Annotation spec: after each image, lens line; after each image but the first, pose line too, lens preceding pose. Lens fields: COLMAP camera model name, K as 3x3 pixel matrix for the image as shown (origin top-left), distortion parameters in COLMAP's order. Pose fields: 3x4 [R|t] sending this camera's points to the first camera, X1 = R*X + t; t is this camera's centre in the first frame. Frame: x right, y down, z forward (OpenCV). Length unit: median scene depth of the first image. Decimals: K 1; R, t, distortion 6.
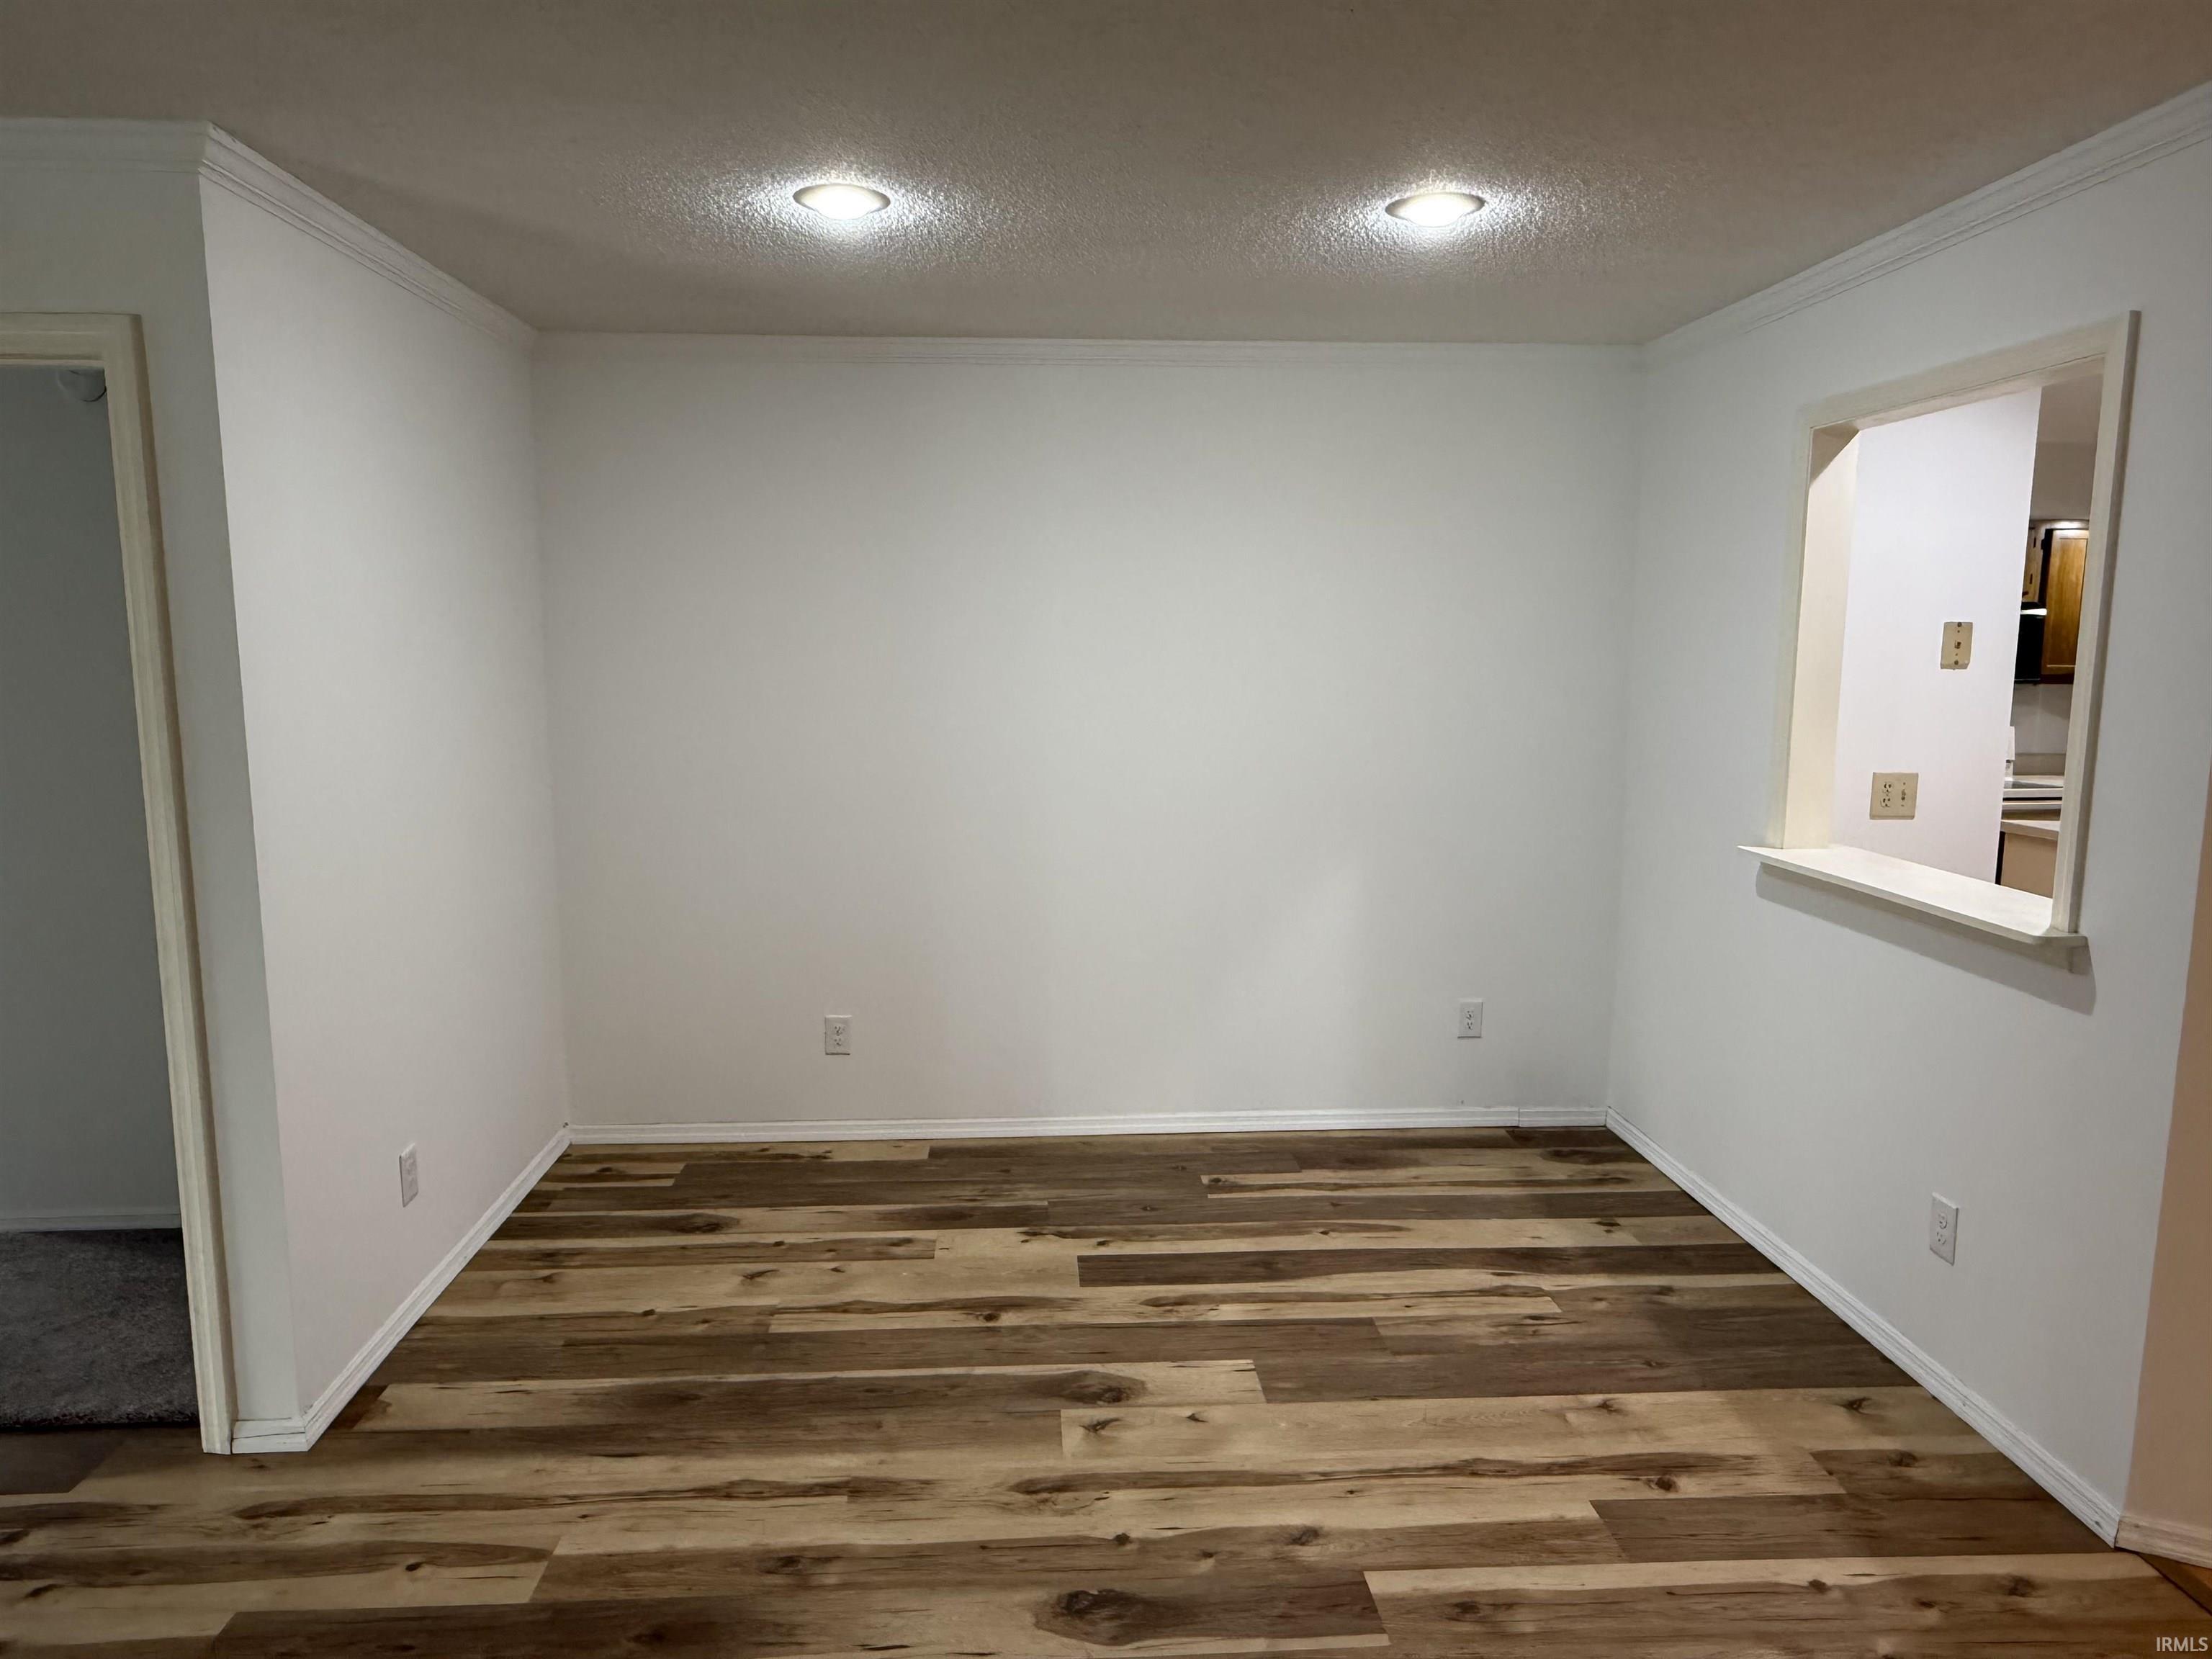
lens RADIAL K [[1420.3, 0, 1099.4], [0, 1420.3, 848.3], [0, 0, 1]] dist [0.001870, 0.002505]
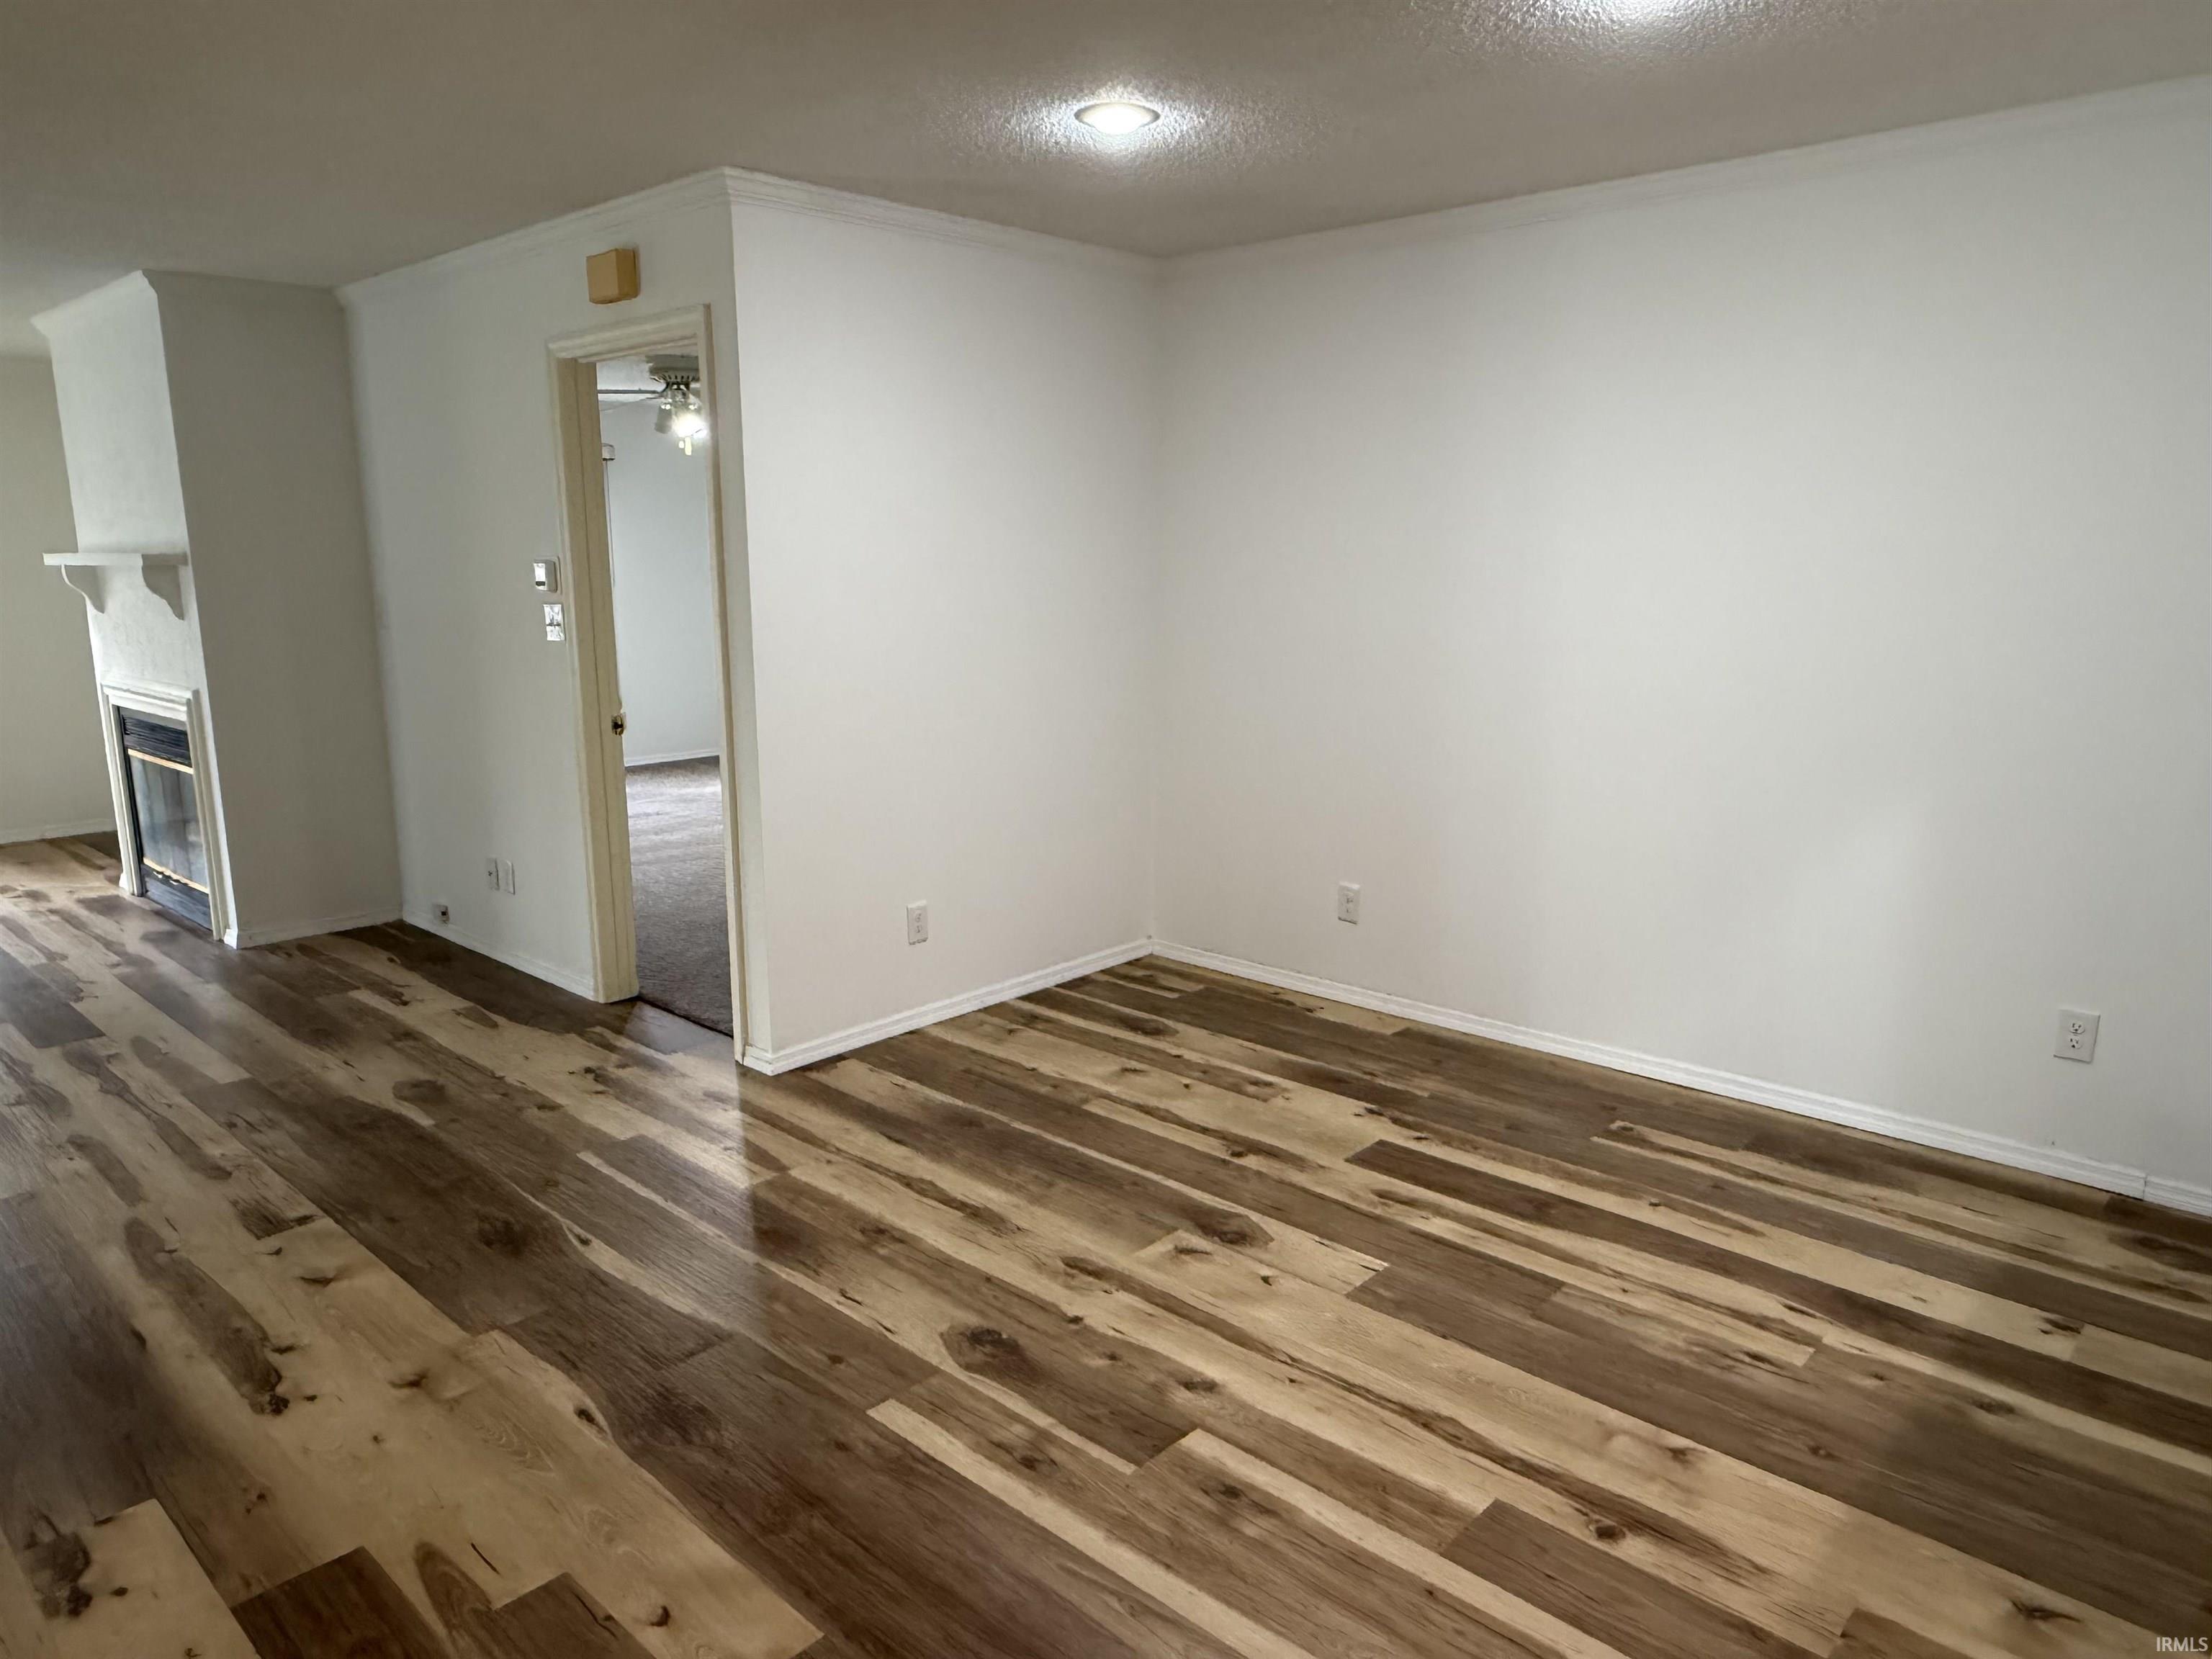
lens RADIAL K [[1420.3, 0, 1076.9], [0, 1420.3, 840.5], [0, 0, 1]] dist [0.001870, 0.002505]
pose [[0.691504, 0.142900, -0.708098, 0.568364], [-0.103649, 0.989723, 0.098515, 0.004442], [0.714898, 0.005270, 0.699209, 0.168377]]
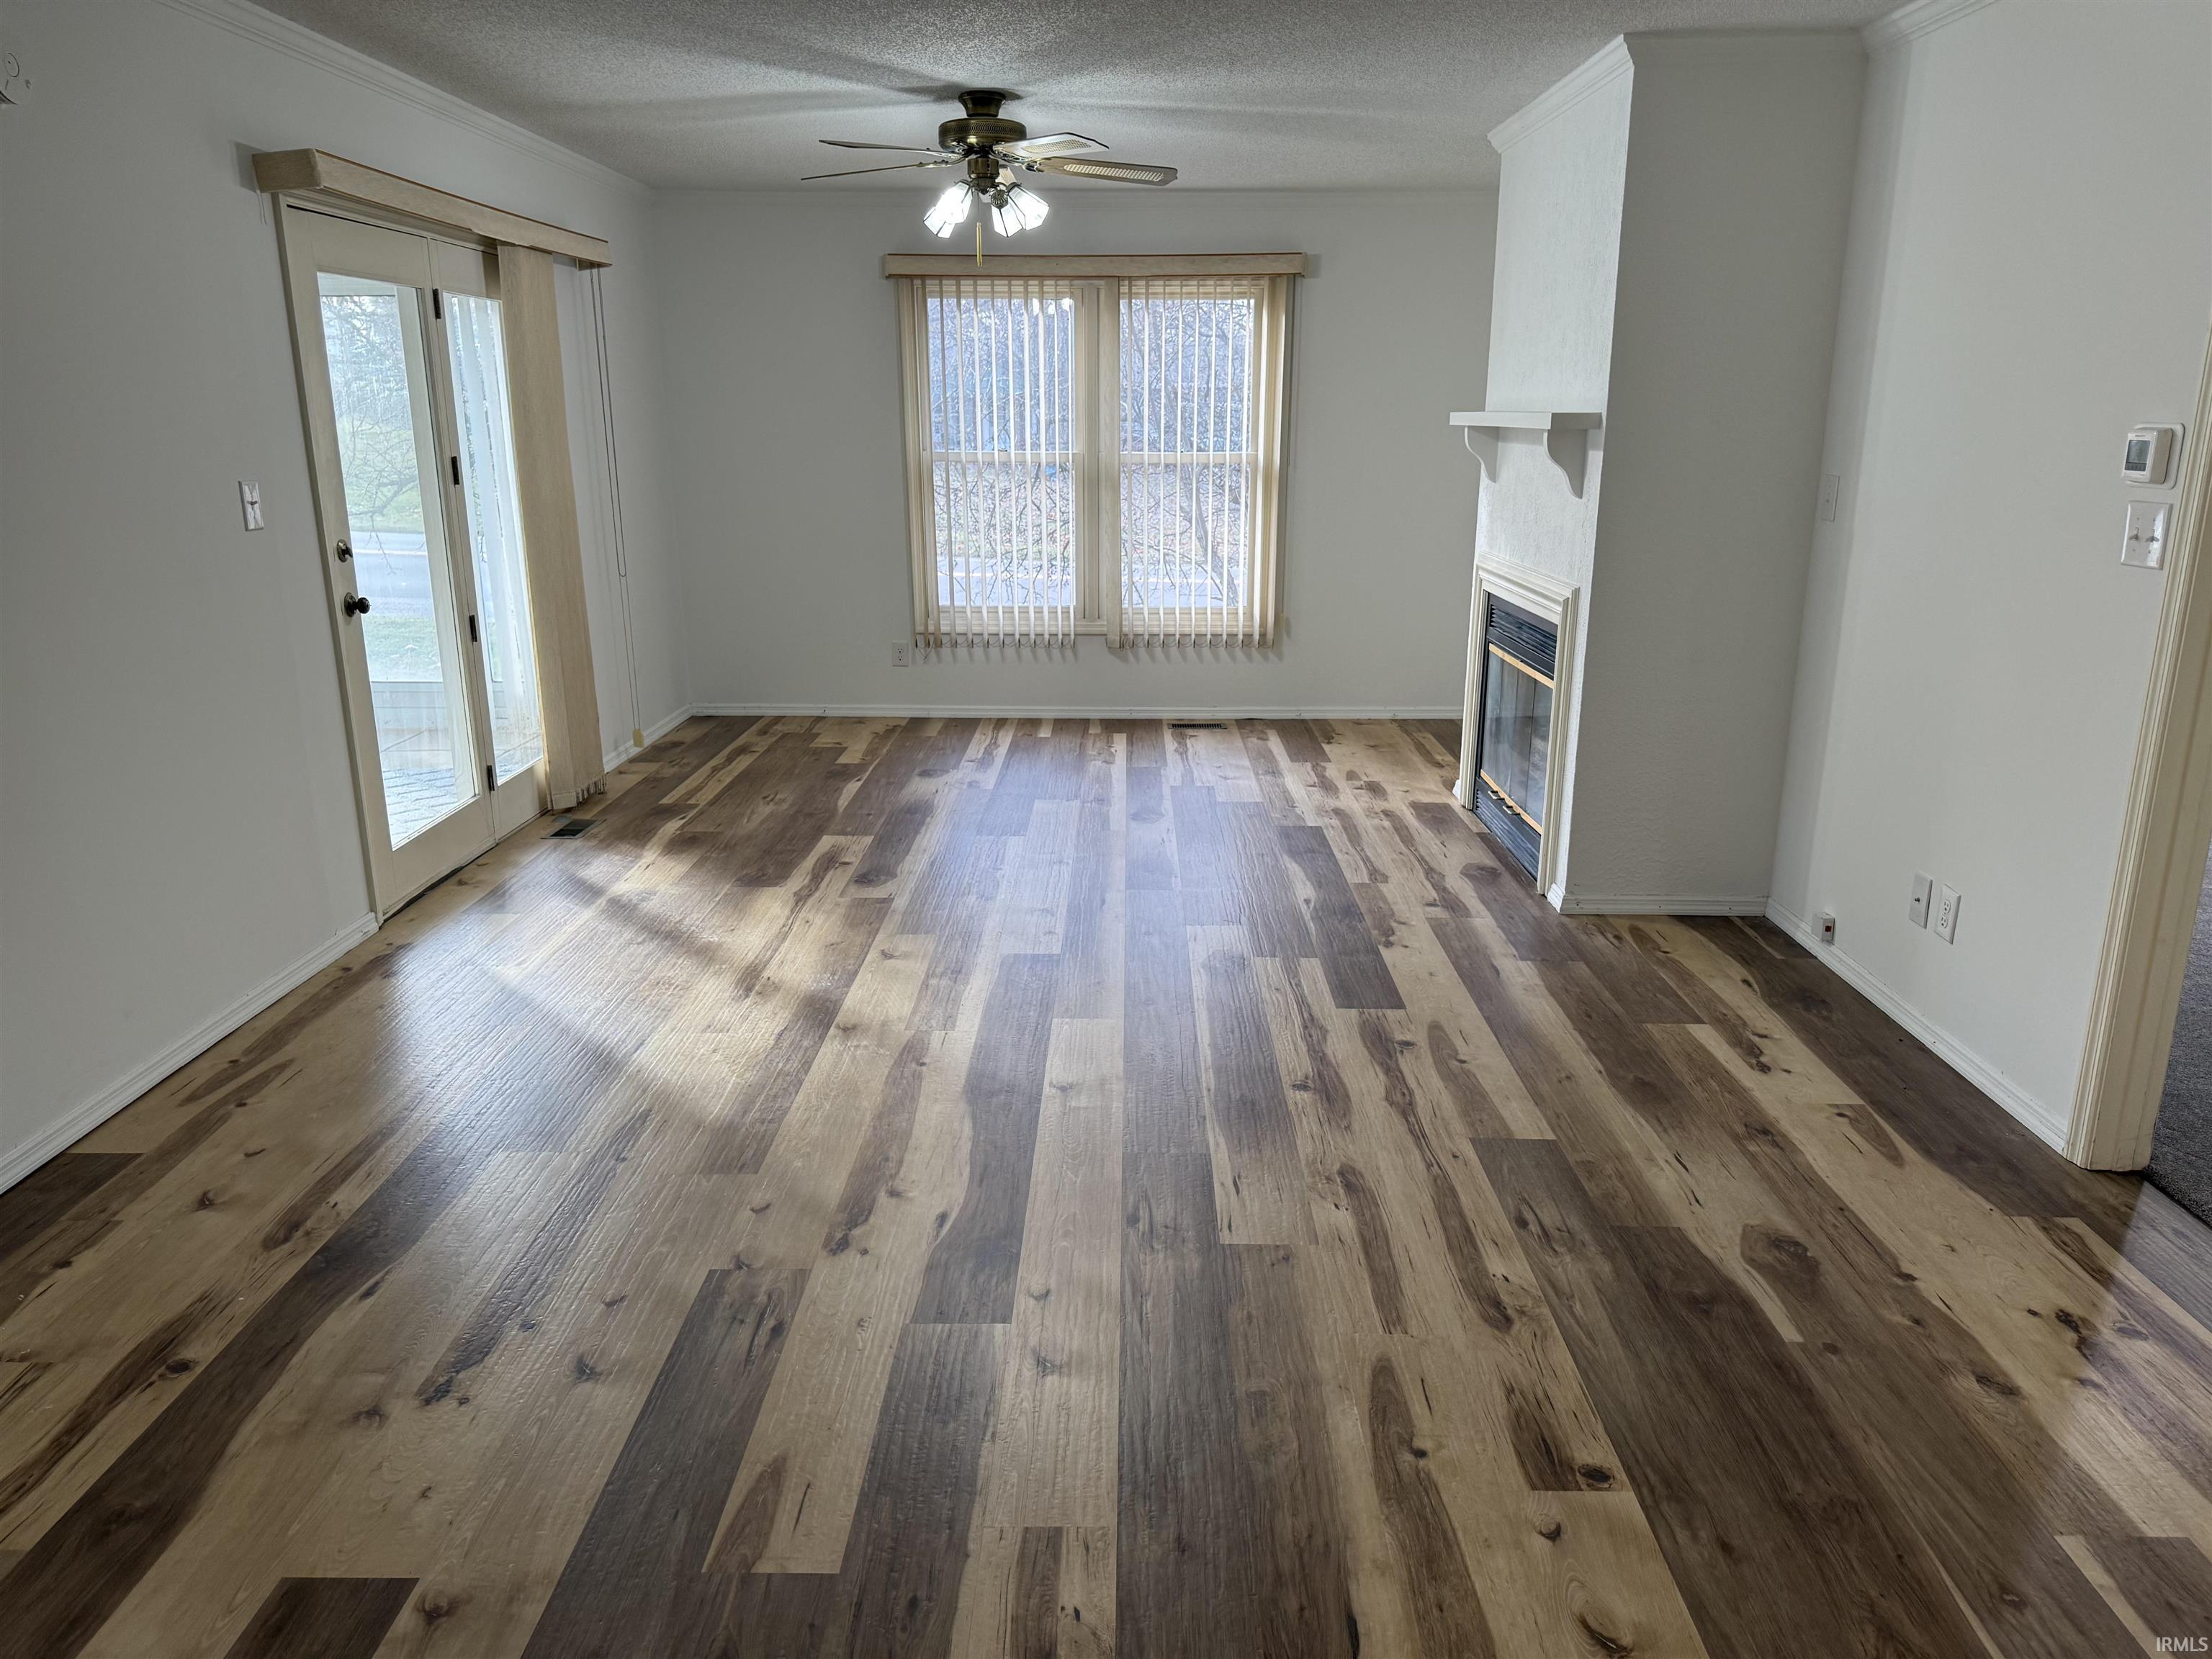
lens RADIAL K [[1541.7, 0, 1092.0], [0, 1541.7, 830.9], [0, 0, 1]] dist [0.017361, -0.027005]
pose [[-0.075652, 0.267382, -0.960616, 0.411812], [-0.142892, 0.950527, 0.275826, -0.002139], [0.986843, 0.158131, -0.033702, 0.191390]]
